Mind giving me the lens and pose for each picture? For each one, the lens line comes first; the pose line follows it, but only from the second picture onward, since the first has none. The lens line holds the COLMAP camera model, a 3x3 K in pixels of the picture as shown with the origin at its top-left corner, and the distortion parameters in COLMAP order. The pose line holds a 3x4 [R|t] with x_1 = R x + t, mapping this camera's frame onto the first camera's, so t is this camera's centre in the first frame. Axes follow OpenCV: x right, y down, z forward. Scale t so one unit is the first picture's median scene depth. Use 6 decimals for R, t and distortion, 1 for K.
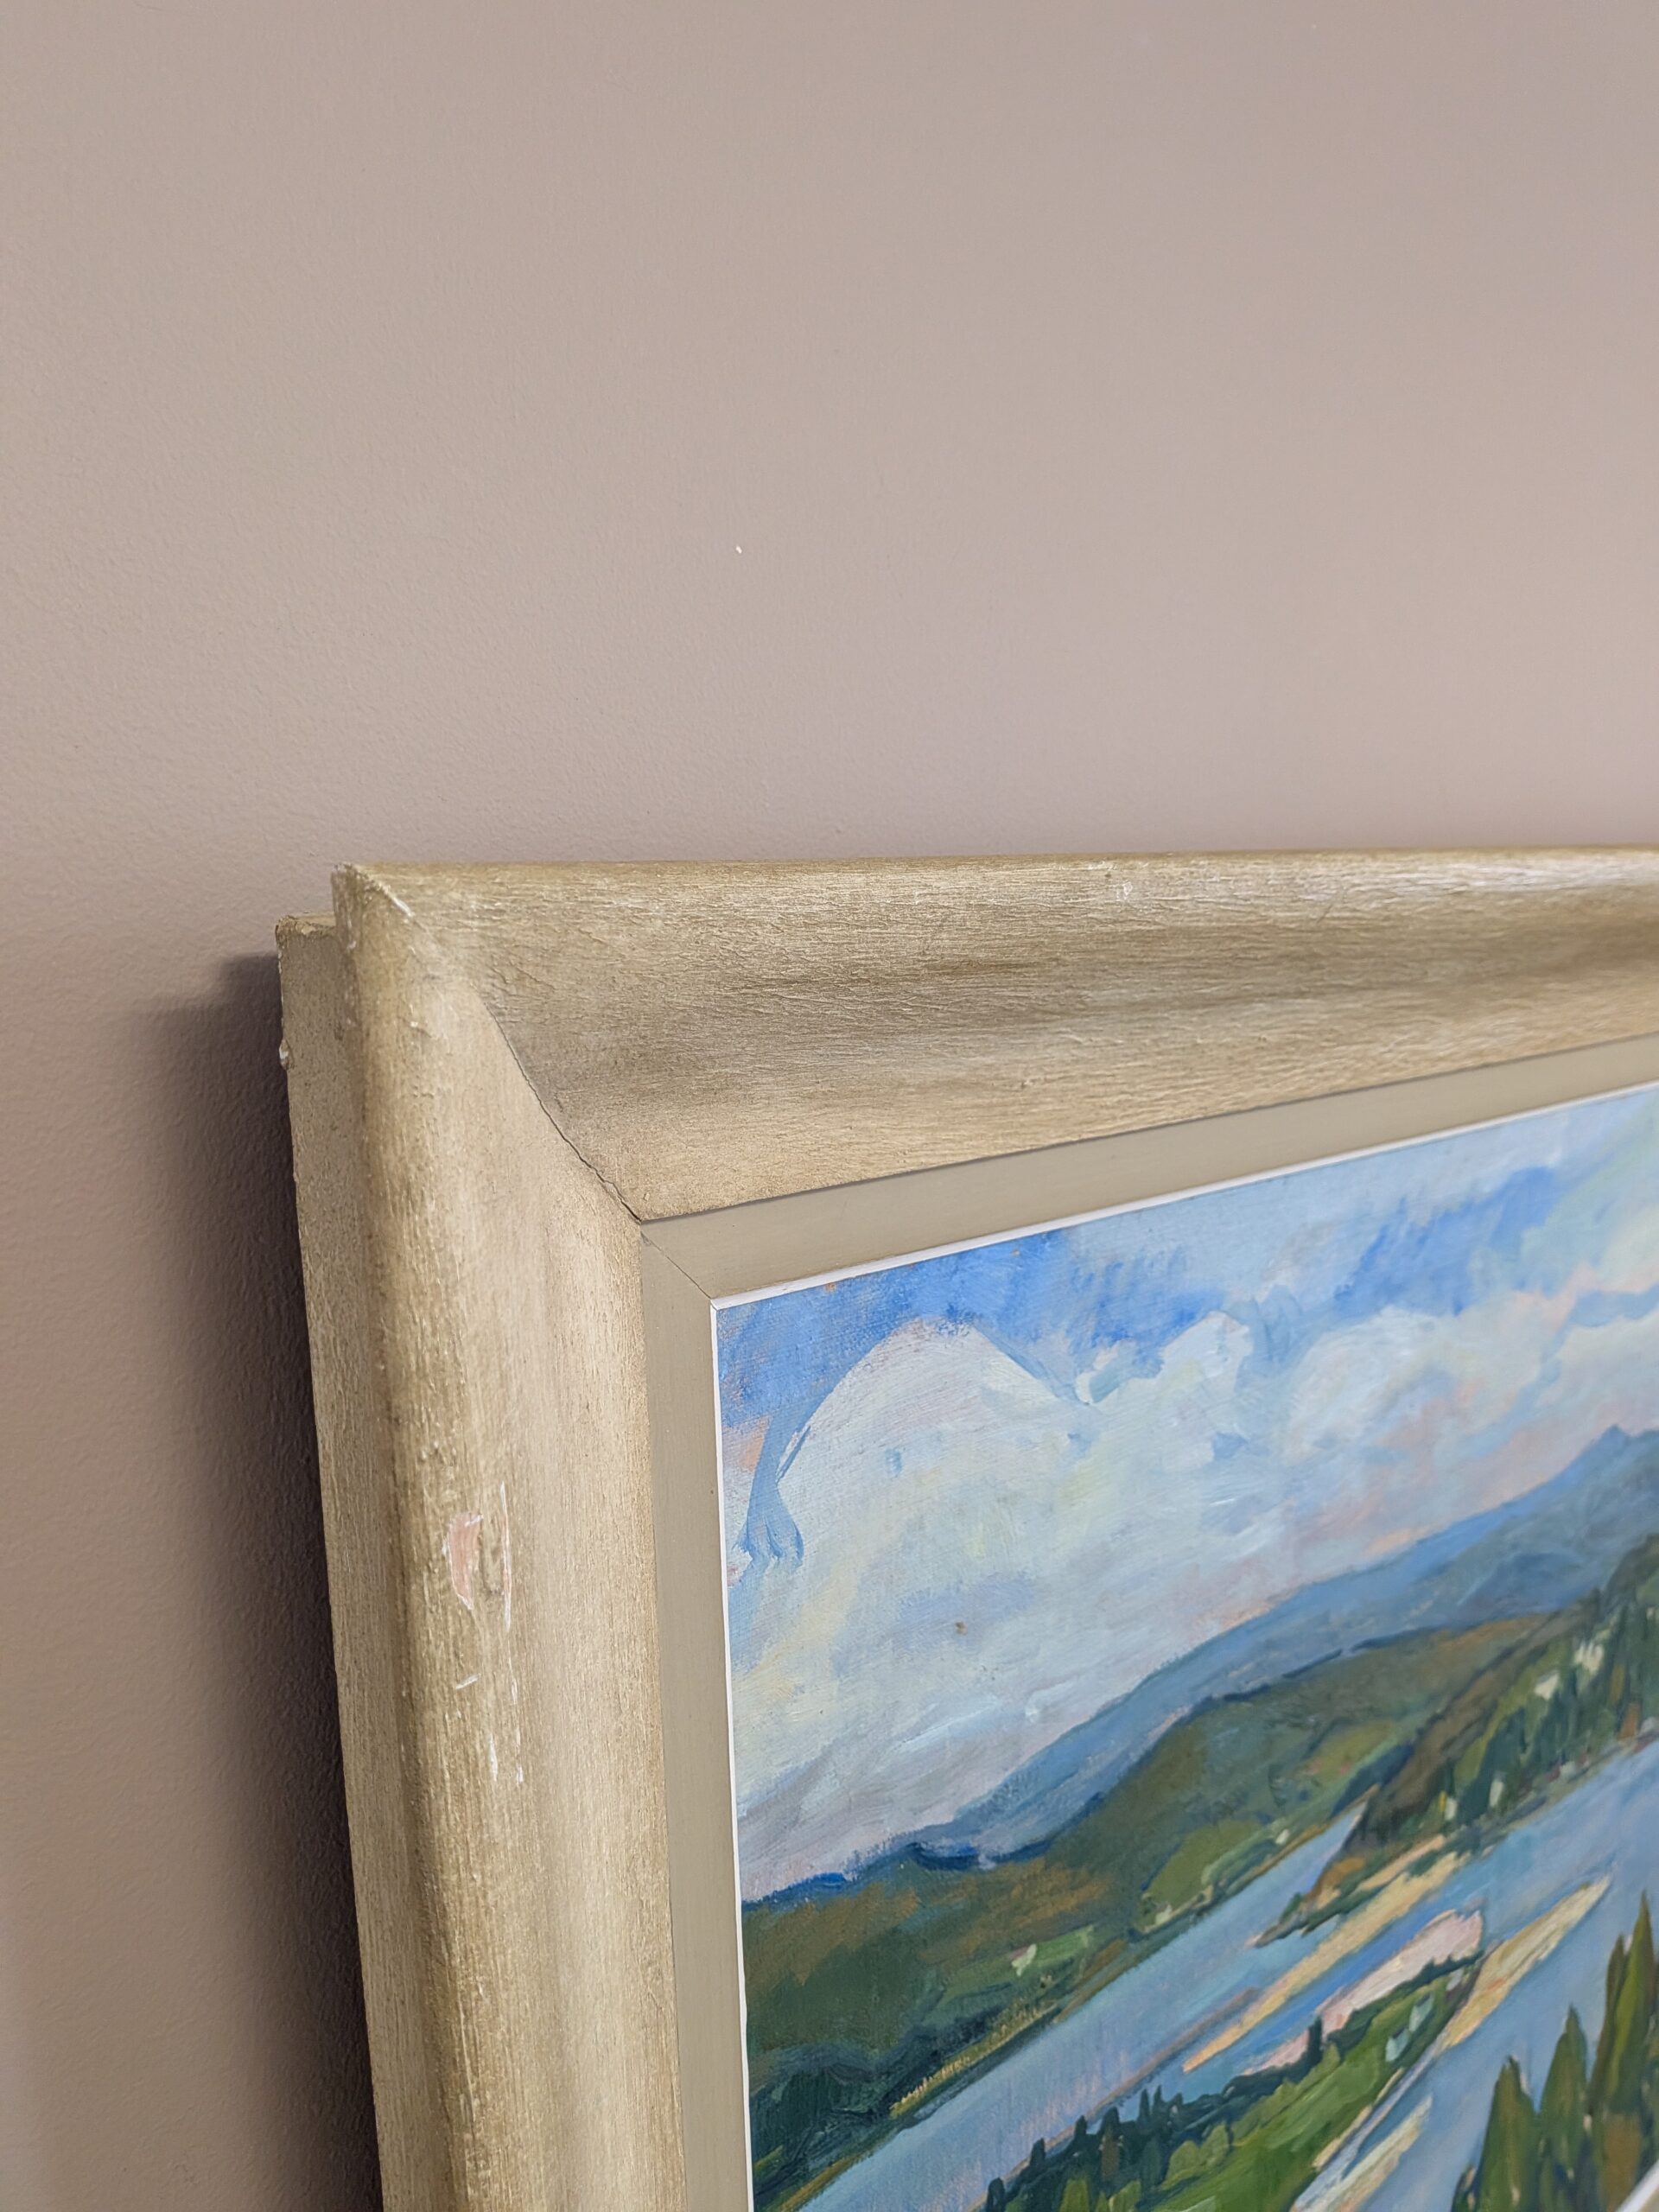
lens RADIAL K [[1653.3, 0, 820.2], [0, 1653.3, 1140.1], [0, 0, 1]] dist [0.117564, -0.232495]
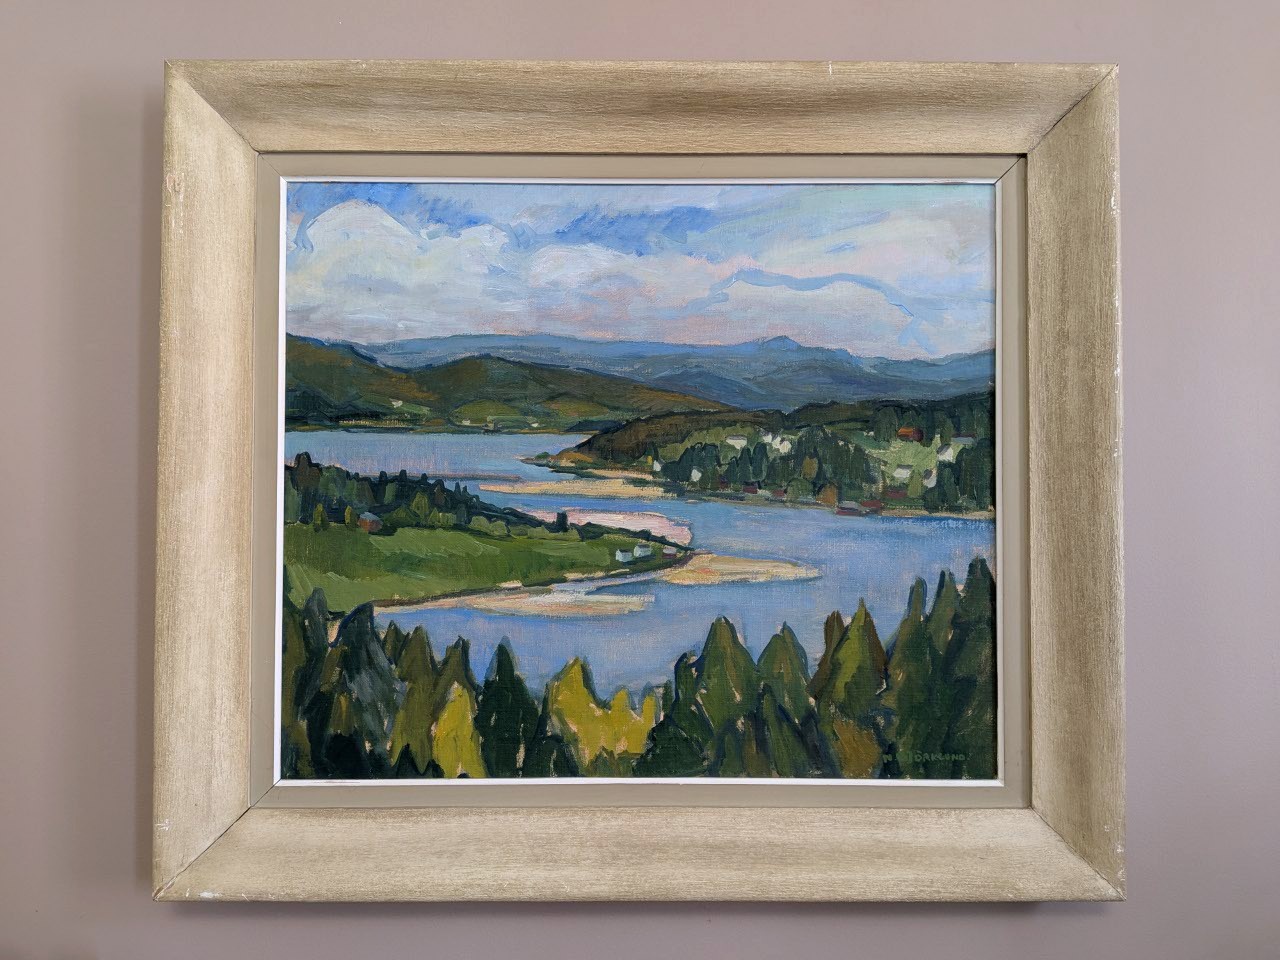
lens RADIAL K [[967.5, 0, 640.0], [0, 967.5, 480.0], [0, 0, 1]] dist [0.120820, -0.265641]
pose [[0.753474, 0.004632, -0.657461, 1.737115], [-0.128940, 0.981598, -0.140855, 0.833600], [0.644710, 0.190904, 0.740206, -0.100808]]
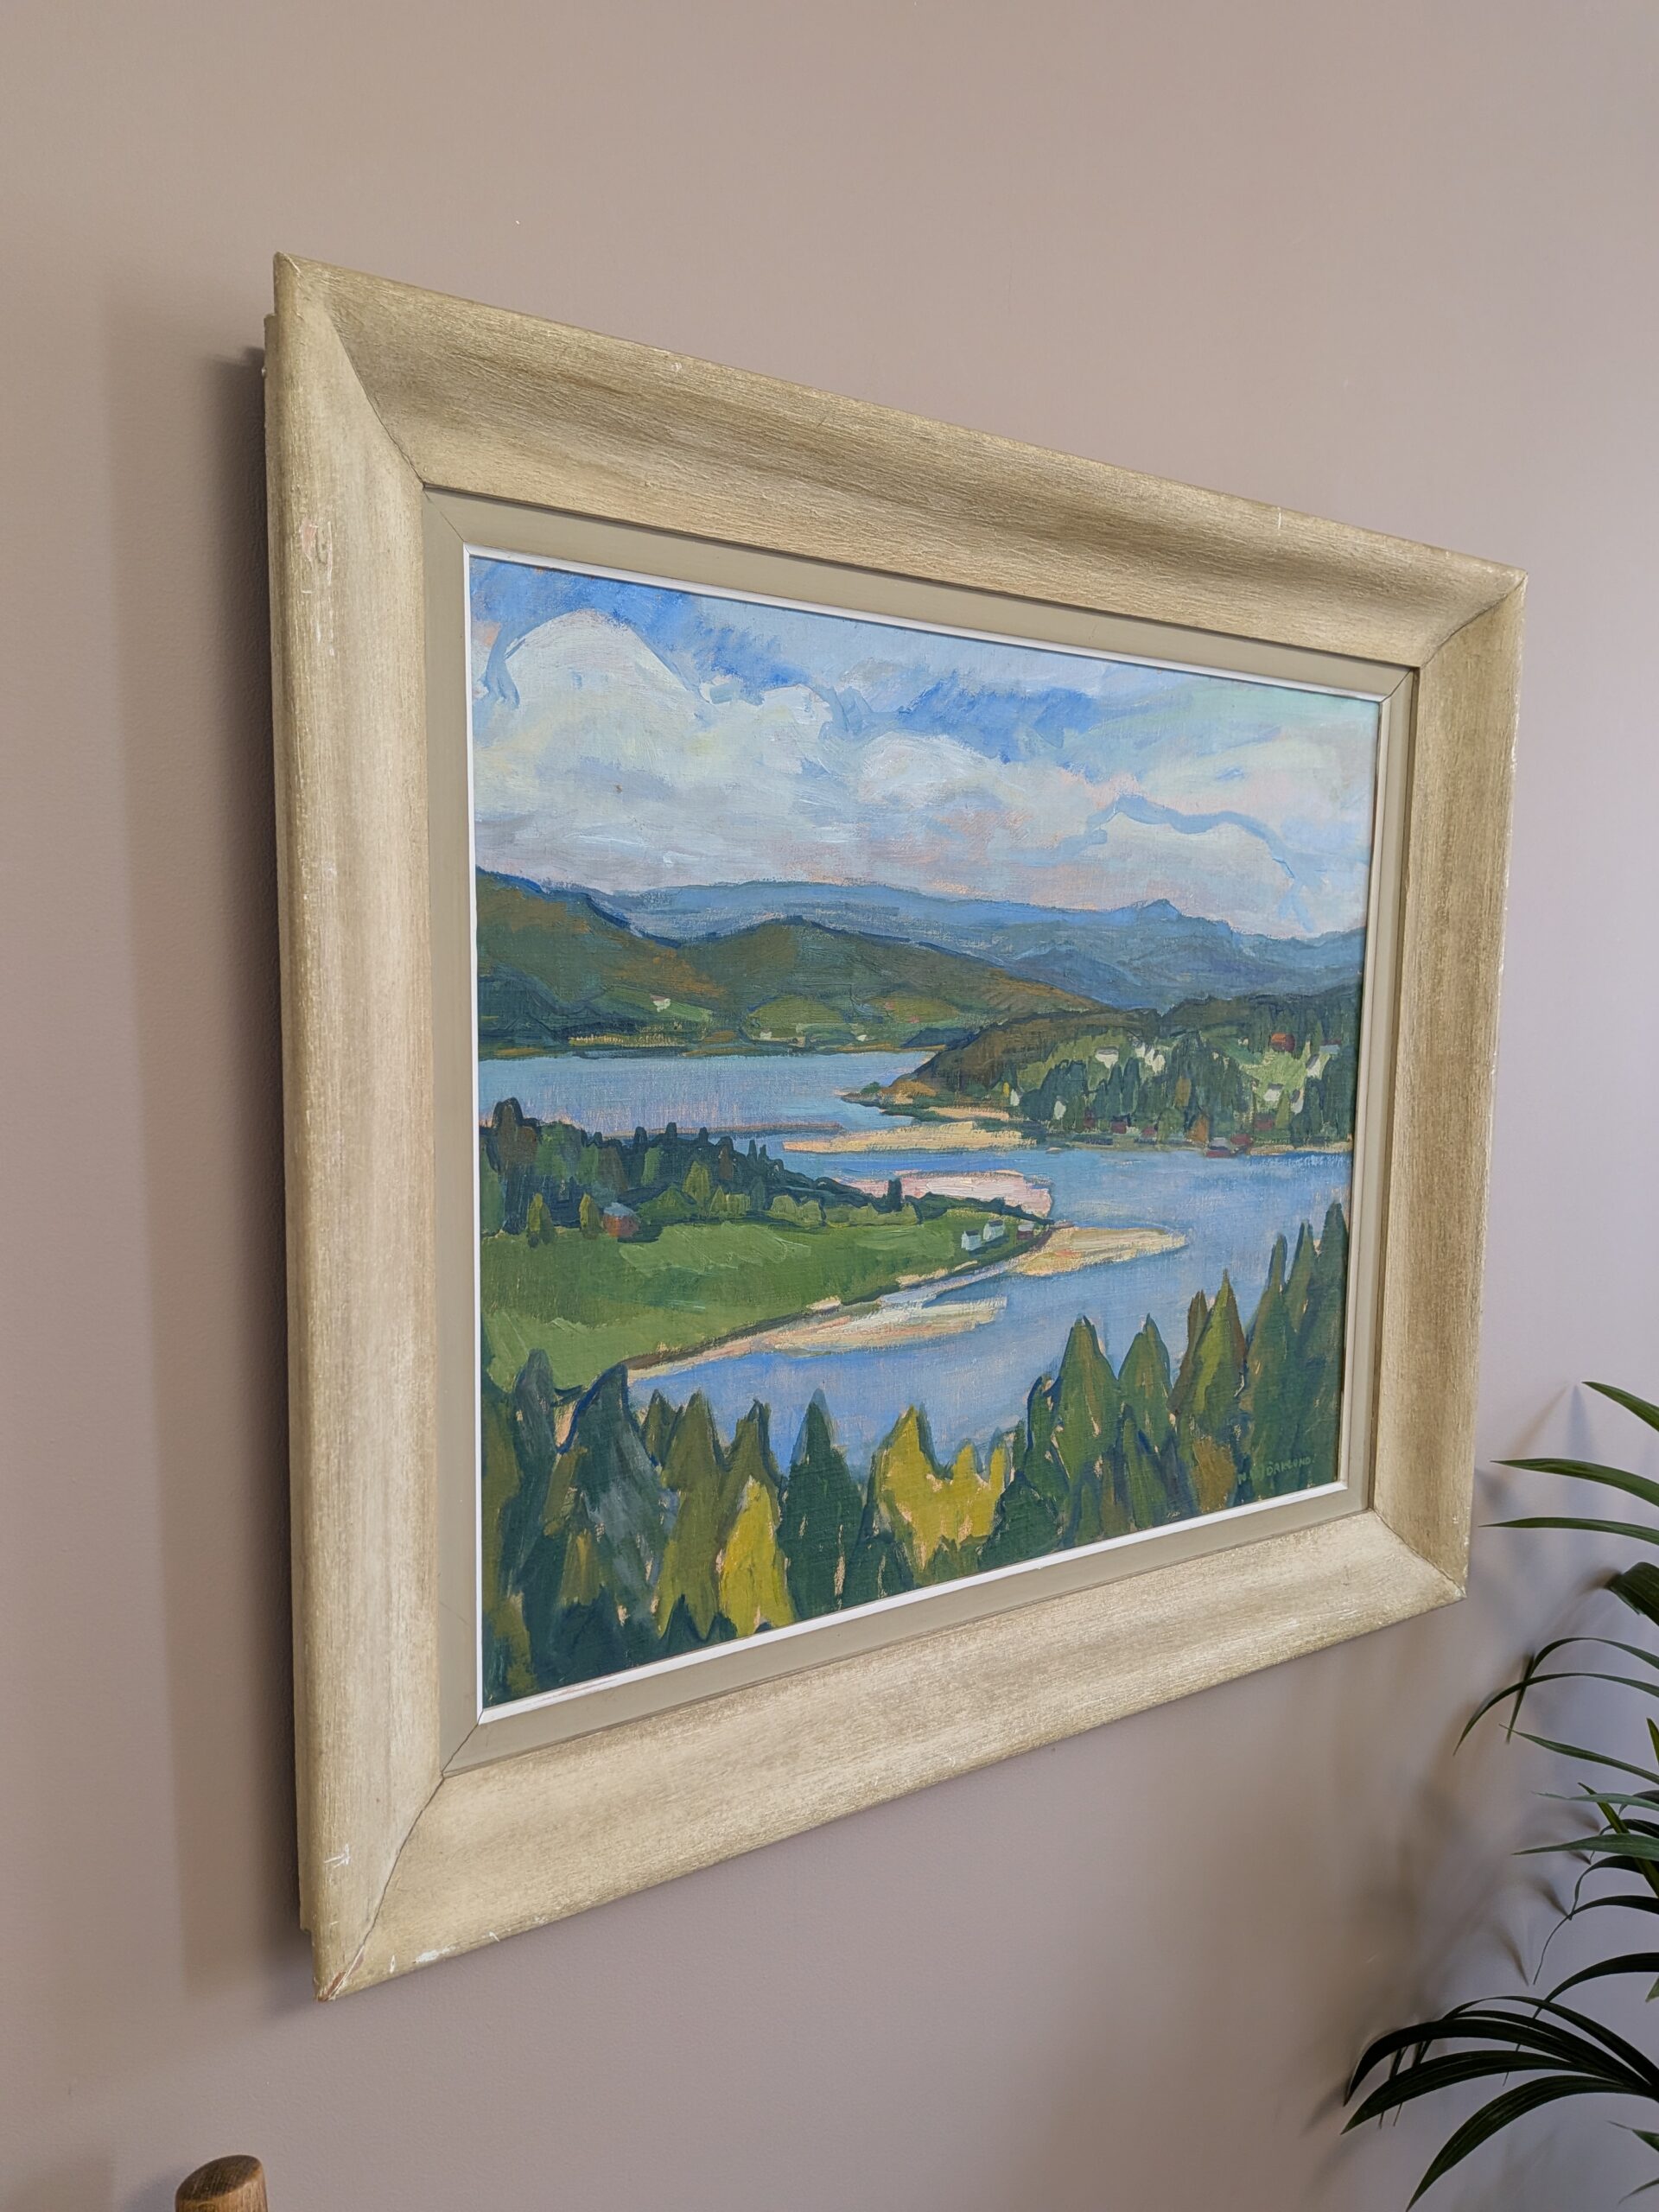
lens RADIAL K [[1594.7, 0, 819.7], [0, 1594.7, 1103.2], [0, 0, 1]] dist [0.093094, -0.204445]
pose [[0.991691, 0.045691, -0.120253, 0.500681], [-0.055440, 0.995330, -0.079017, 0.712318], [0.116081, 0.085027, 0.989594, -0.698679]]
